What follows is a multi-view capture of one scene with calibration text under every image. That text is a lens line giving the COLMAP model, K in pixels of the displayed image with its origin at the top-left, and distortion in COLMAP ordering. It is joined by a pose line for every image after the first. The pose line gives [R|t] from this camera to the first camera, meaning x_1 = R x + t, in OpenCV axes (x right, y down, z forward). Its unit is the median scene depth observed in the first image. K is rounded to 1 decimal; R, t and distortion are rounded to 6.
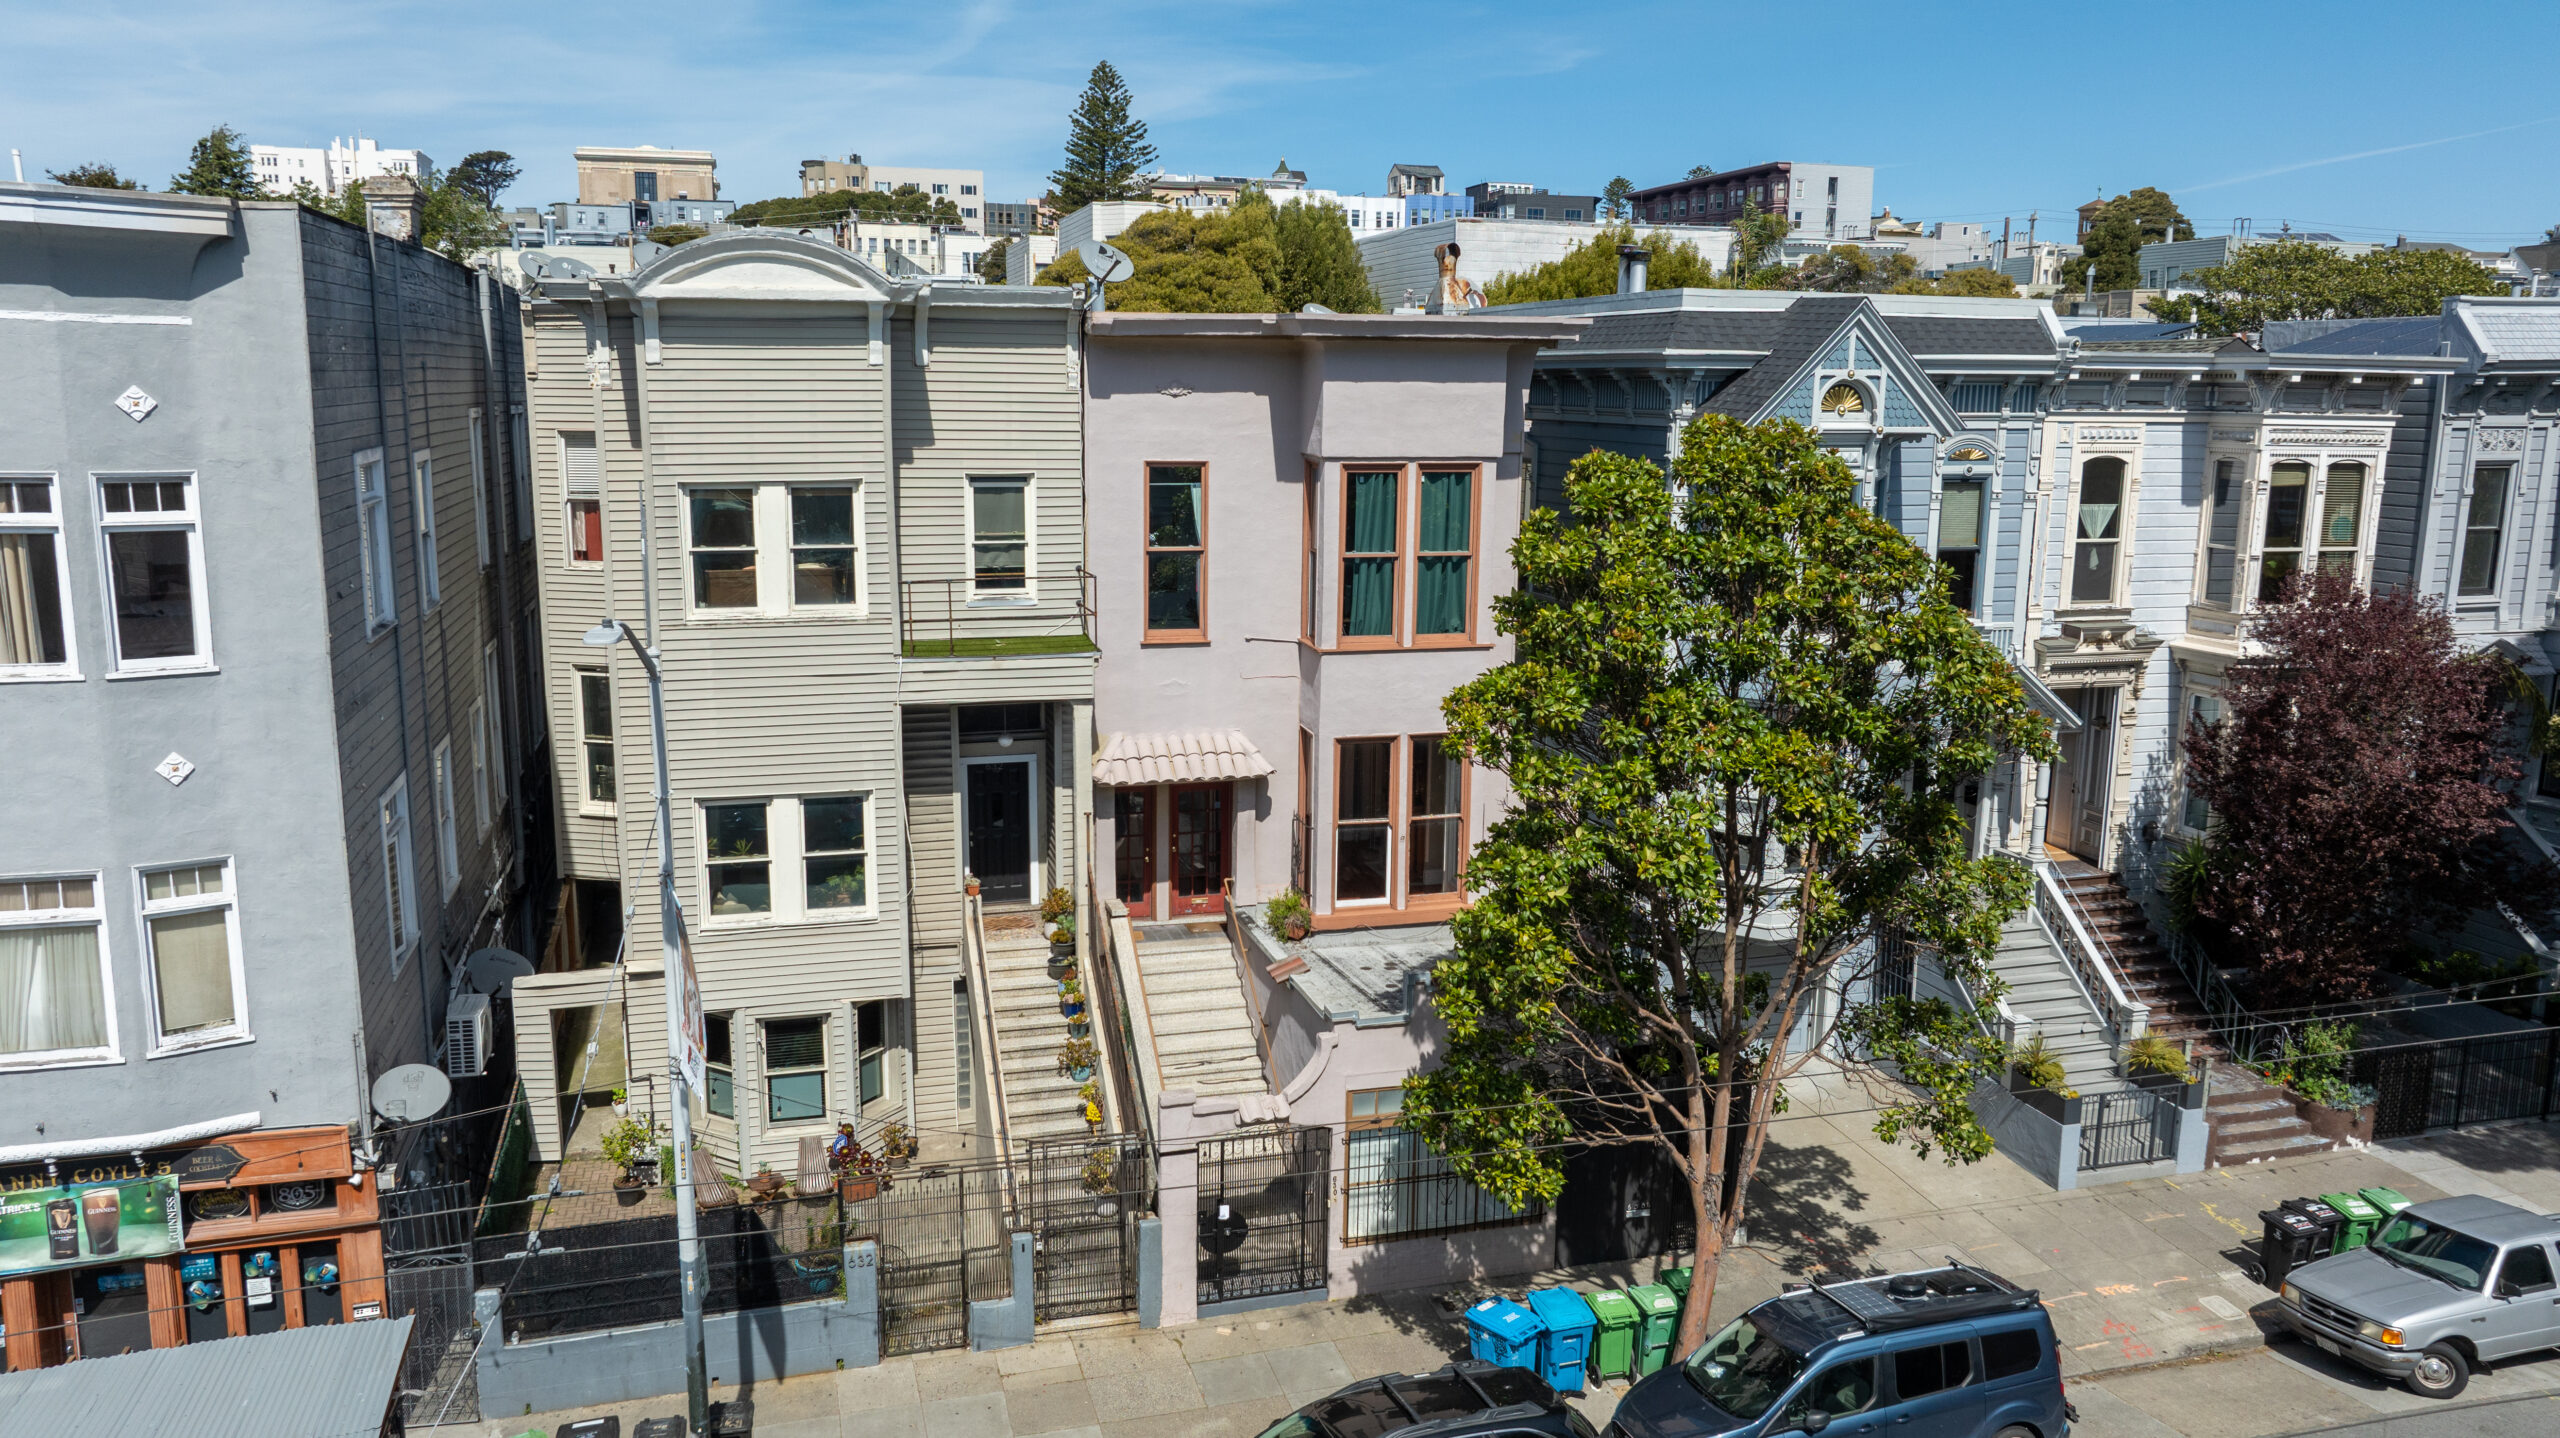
lens RADIAL K [[1810.0, 0, 1280.0], [0, 1810.0, 719.0], [0, 0, 1]] dist [-0.006537, 0.001158]
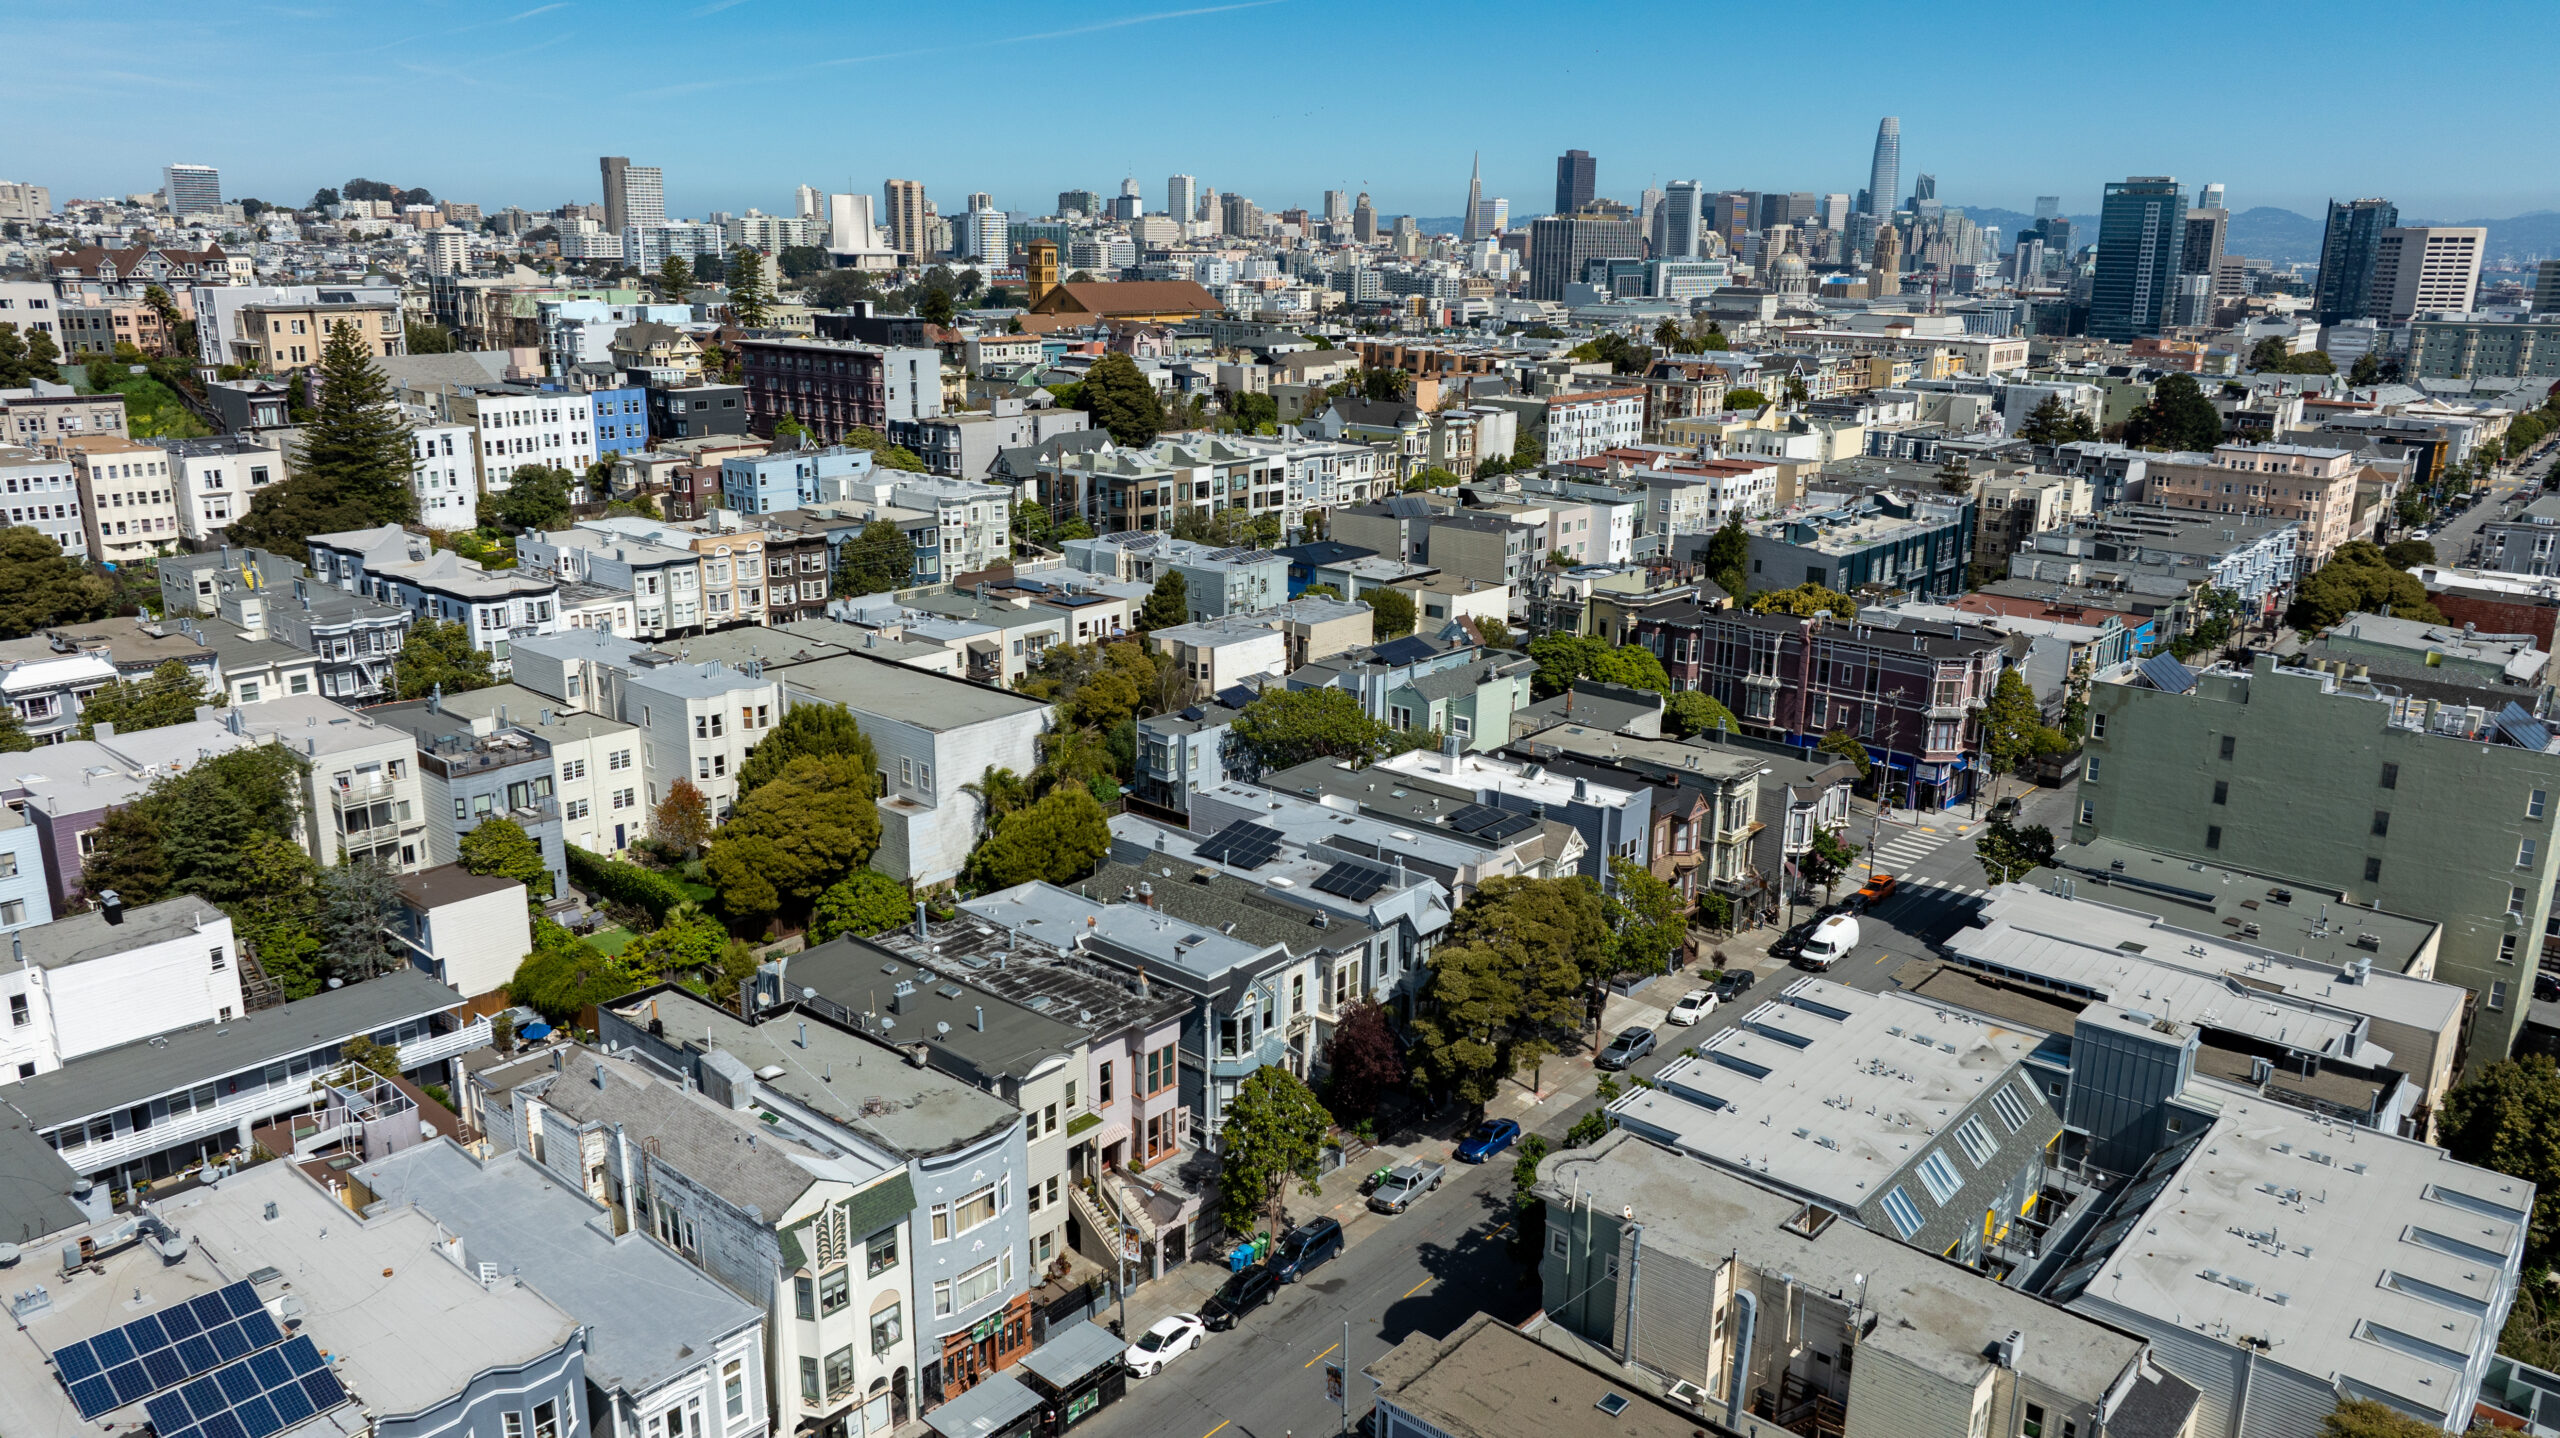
lens RADIAL K [[1810.0, 0, 1280.0], [0, 1810.0, 719.0], [0, 0, 1]] dist [-0.006537, 0.001158]
pose [[0.838779, -0.138970, 0.526438, -1.397186], [0.091294, 0.989087, 0.115641, -1.067345], [-0.536763, -0.048937, 0.842312, -1.986240]]
